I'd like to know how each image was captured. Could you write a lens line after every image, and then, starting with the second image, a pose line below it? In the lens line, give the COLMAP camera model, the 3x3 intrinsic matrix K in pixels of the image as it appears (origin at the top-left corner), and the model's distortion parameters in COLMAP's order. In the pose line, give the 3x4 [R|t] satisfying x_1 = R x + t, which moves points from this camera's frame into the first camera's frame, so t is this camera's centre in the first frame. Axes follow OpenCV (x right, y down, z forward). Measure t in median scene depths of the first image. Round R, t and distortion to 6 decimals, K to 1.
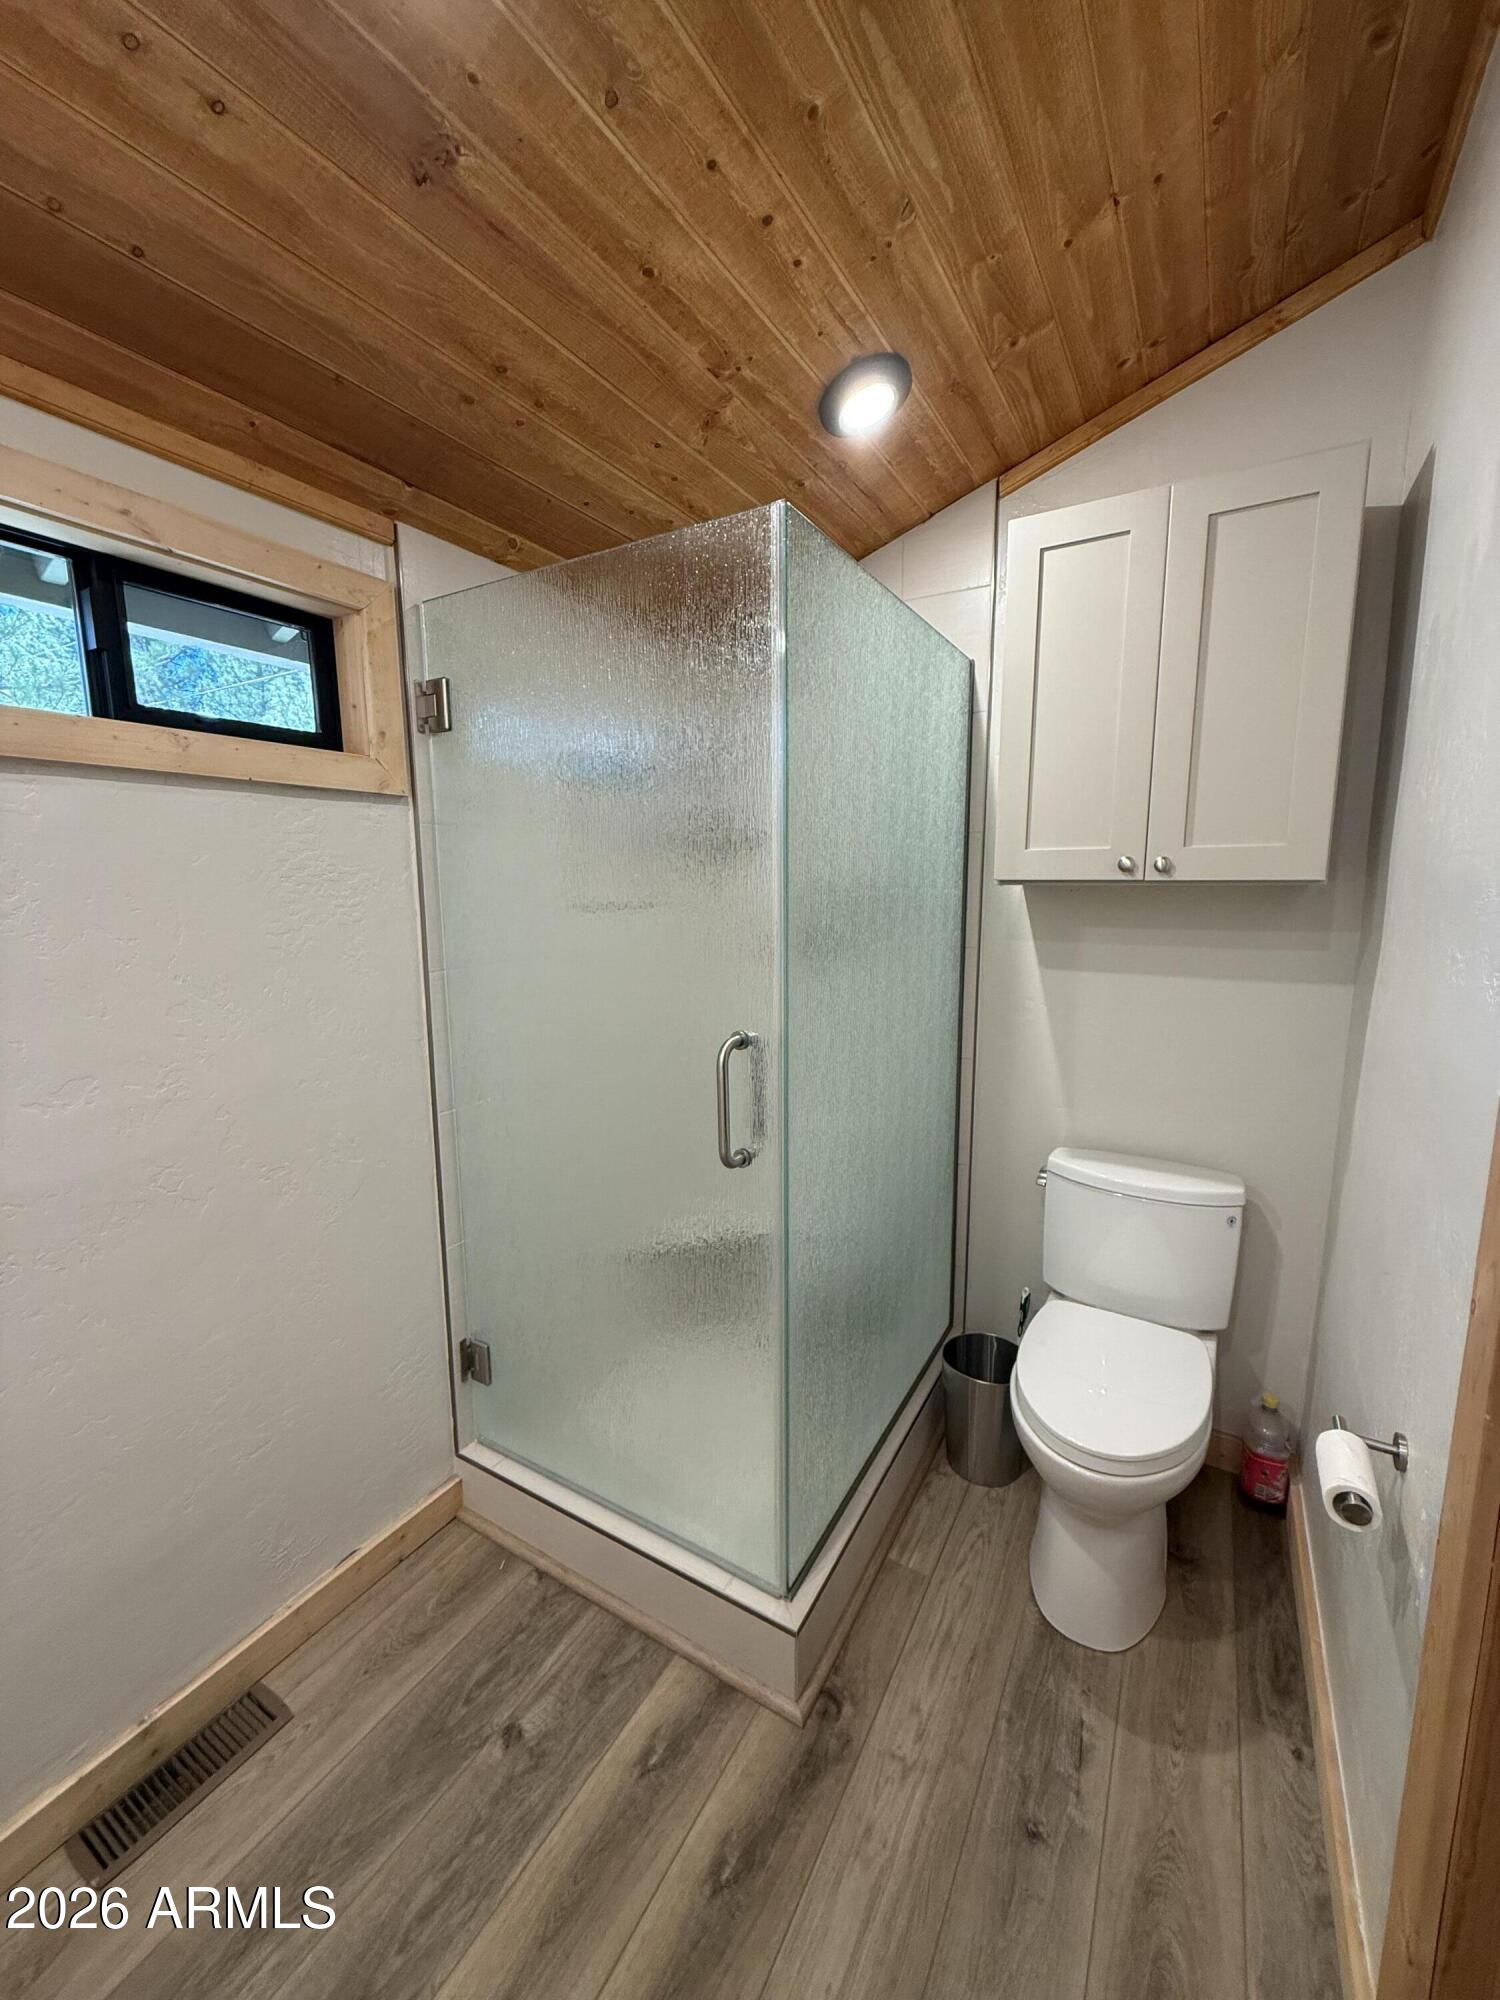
lens RADIAL K [[791.5, 0, 746.1], [0, 791.5, 1001.7], [0, 0, 1]] dist [-0.001427, -0.000113]
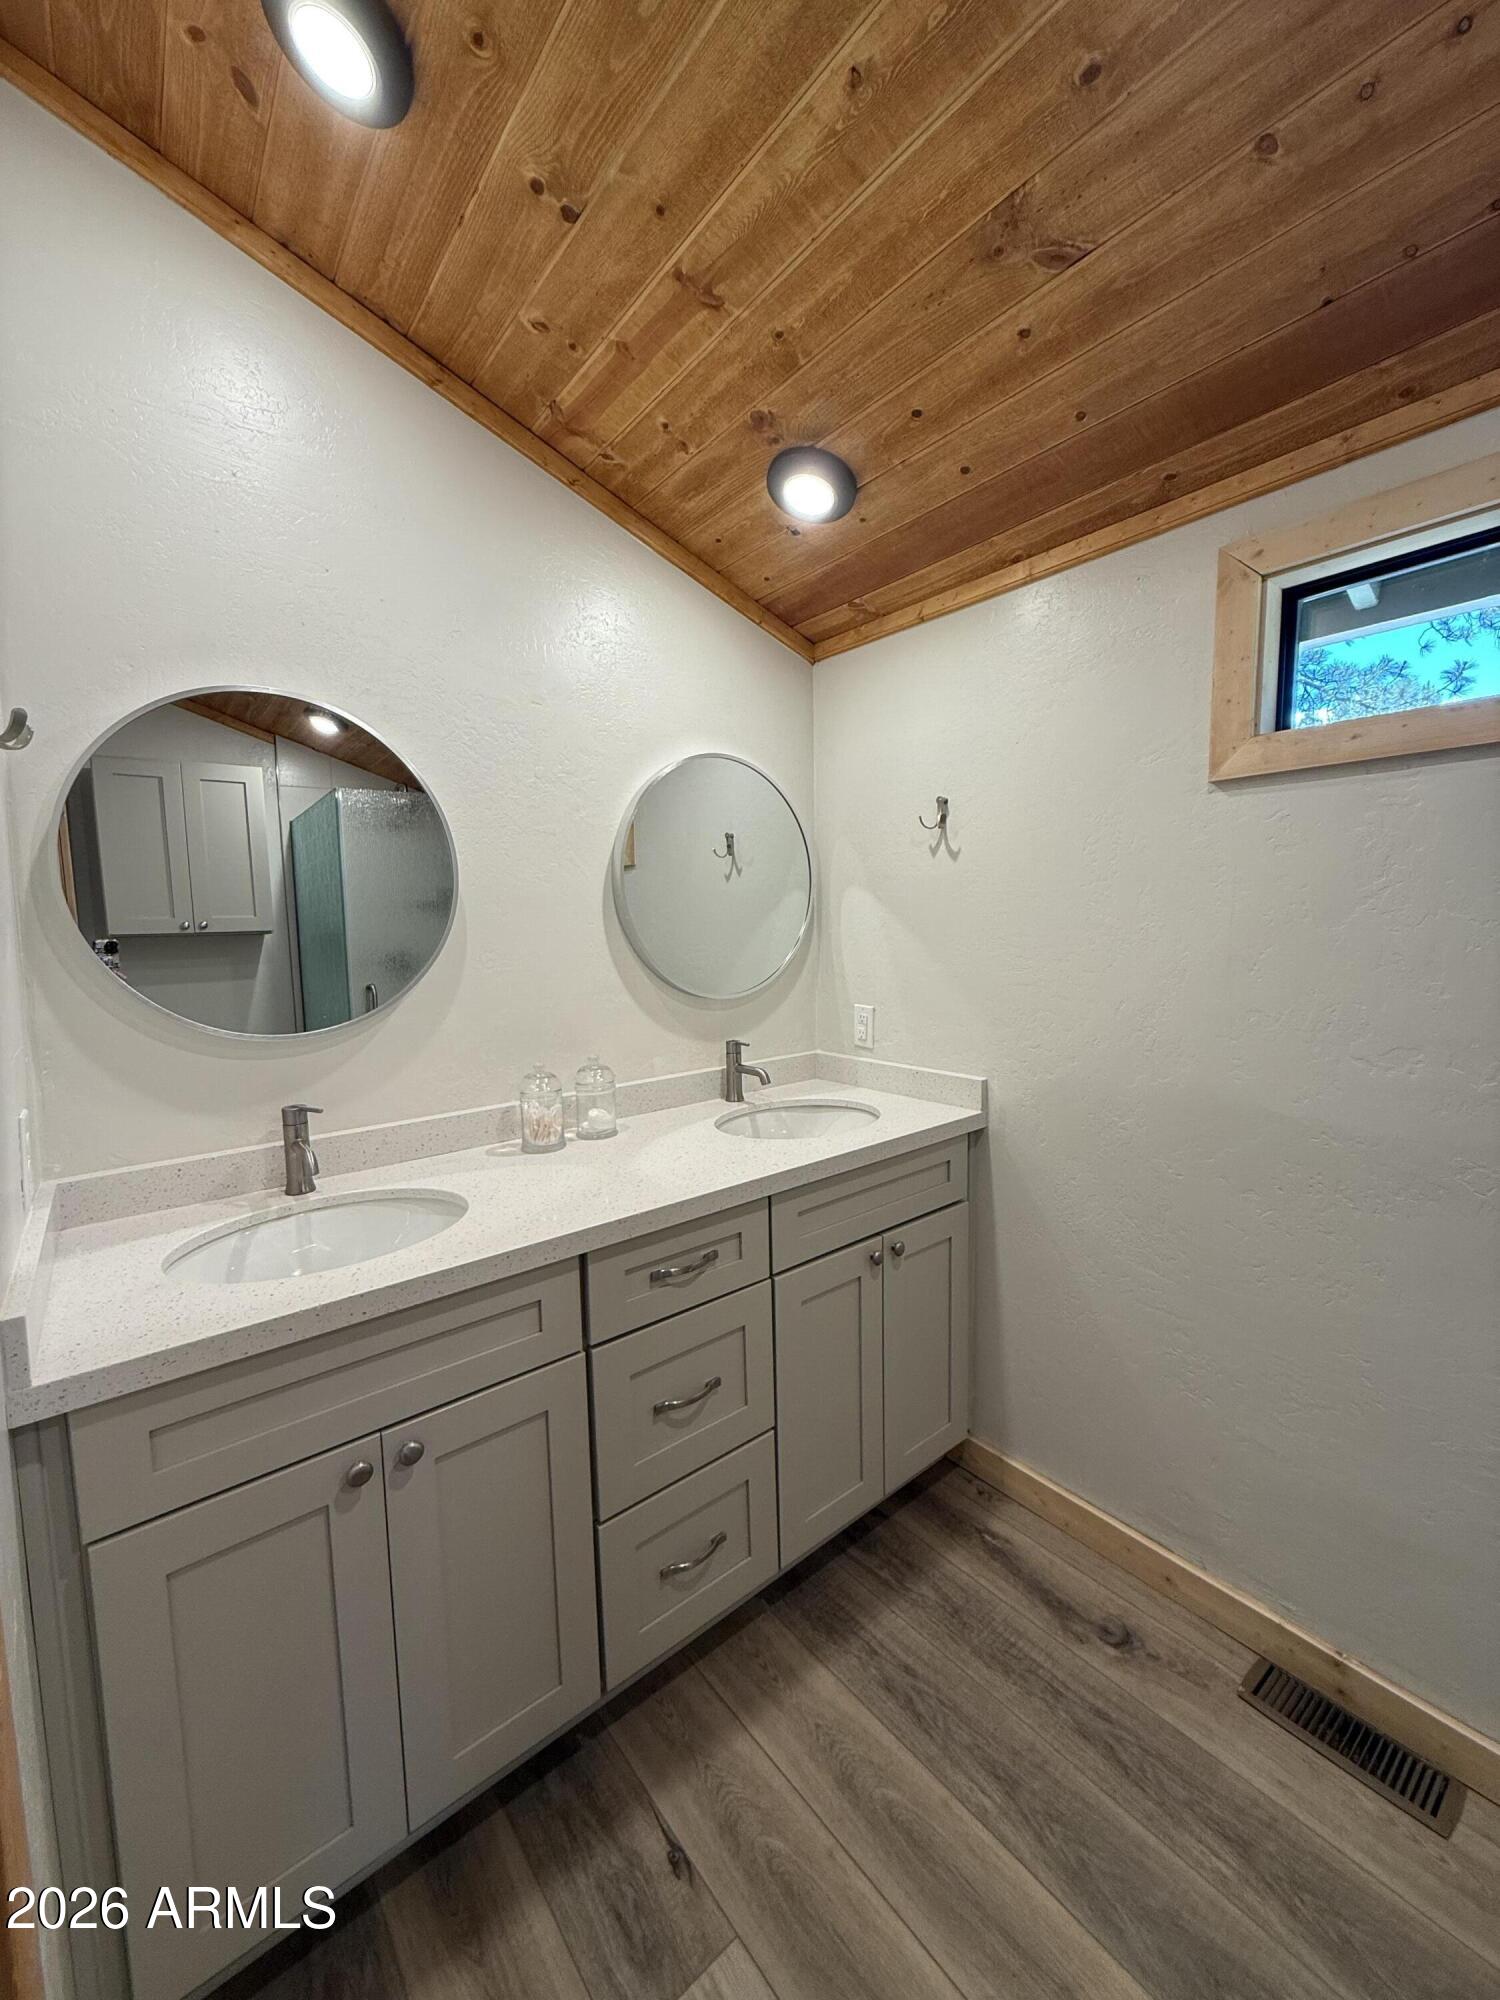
lens RADIAL K [[791.5, 0, 745.6], [0, 791.5, 1005.0], [0, 0, 1]] dist [-0.001427, -0.000113]
pose [[-0.357439, 0.123289, -0.925763, 0.386102], [-0.117144, 0.977501, 0.175409, -0.040360], [0.926561, 0.171146, -0.334954, 0.437460]]
